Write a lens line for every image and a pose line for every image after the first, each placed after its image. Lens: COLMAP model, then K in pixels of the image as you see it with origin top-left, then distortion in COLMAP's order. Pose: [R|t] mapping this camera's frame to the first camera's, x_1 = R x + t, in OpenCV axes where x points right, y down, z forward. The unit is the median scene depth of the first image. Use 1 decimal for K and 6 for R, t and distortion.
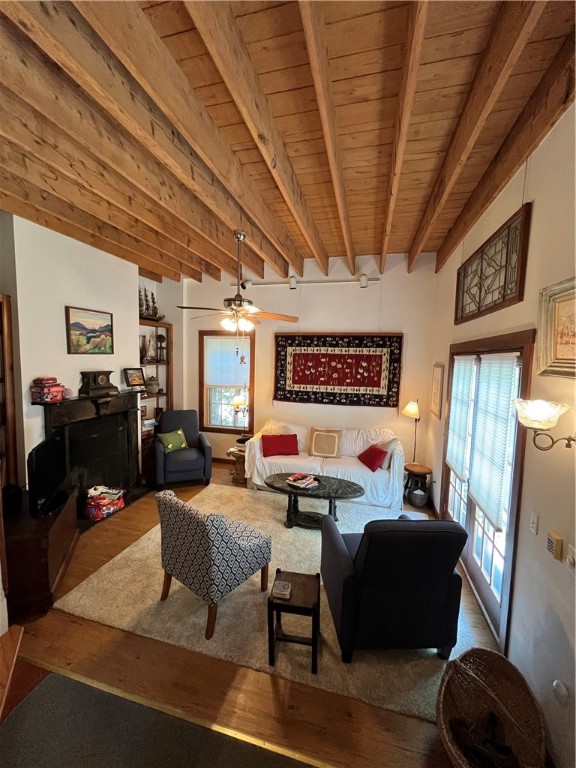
lens RADIAL K [[313.2, 0, 285.9], [0, 313.2, 385.7], [0, 0, 1]] dist [0.007838, -0.000008]
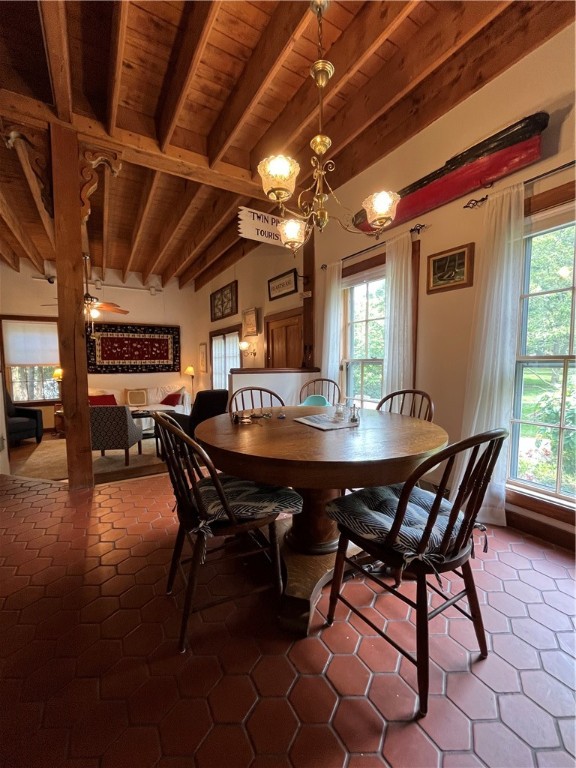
lens RADIAL K [[313.2, 0, 285.6], [0, 313.2, 381.6], [0, 0, 1]] dist [0.007838, -0.000008]
pose [[0.705448, -0.074685, 0.704816, -0.399239], [0.083230, 0.996282, 0.022266, 0.128304], [-0.703858, 0.042955, 0.709041, -0.522115]]
